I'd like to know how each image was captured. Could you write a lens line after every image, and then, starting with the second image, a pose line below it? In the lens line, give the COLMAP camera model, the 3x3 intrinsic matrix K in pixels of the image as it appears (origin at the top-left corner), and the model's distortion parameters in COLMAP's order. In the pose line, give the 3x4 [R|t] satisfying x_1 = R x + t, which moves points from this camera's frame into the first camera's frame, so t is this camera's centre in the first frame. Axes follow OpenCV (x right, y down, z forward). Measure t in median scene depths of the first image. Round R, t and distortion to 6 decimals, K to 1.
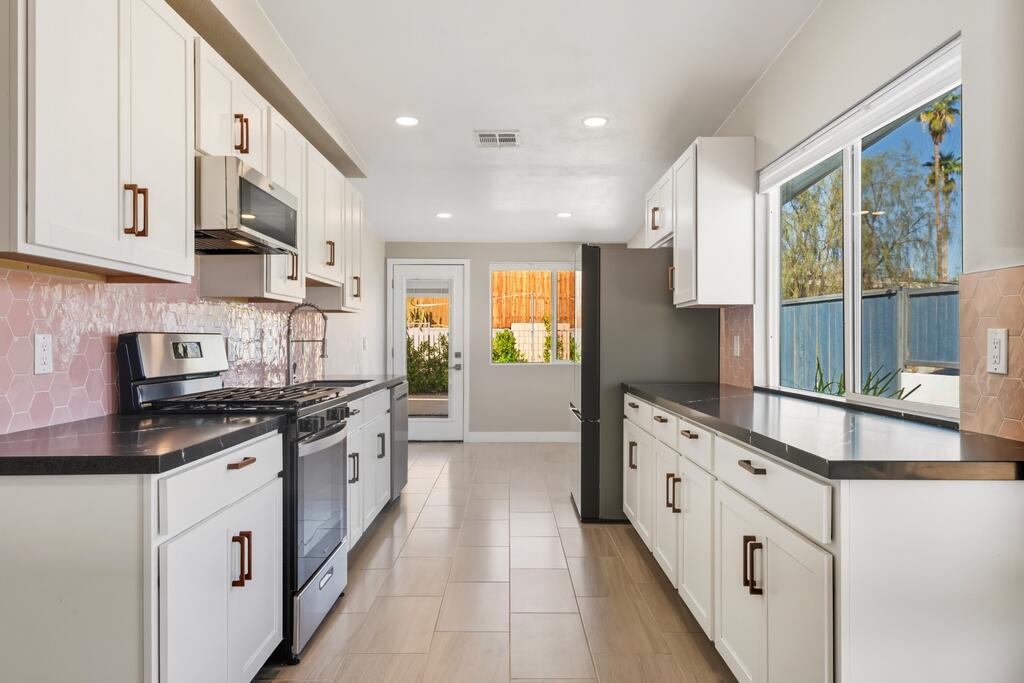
lens RADIAL K [[739.8, 0, 509.6], [0, 739.8, 337.3], [0, 0, 1]] dist [0.038986, -0.000460]
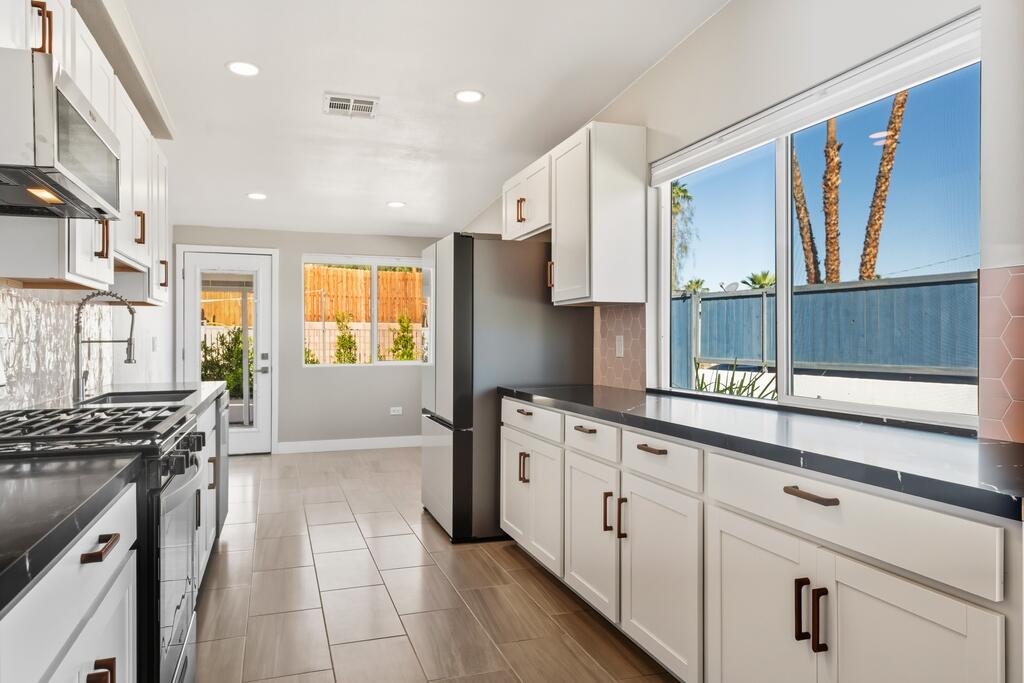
lens RADIAL K [[707.9, 0, 512.0], [0, 707.9, 341.5], [0, 0, 1]] dist [0.062598, -0.055235]
pose [[0.947614, -0.001695, 0.319413, -0.110388], [-0.000525, 0.999976, 0.006864, -0.000530], [-0.319417, -0.006672, 0.947591, 0.166127]]
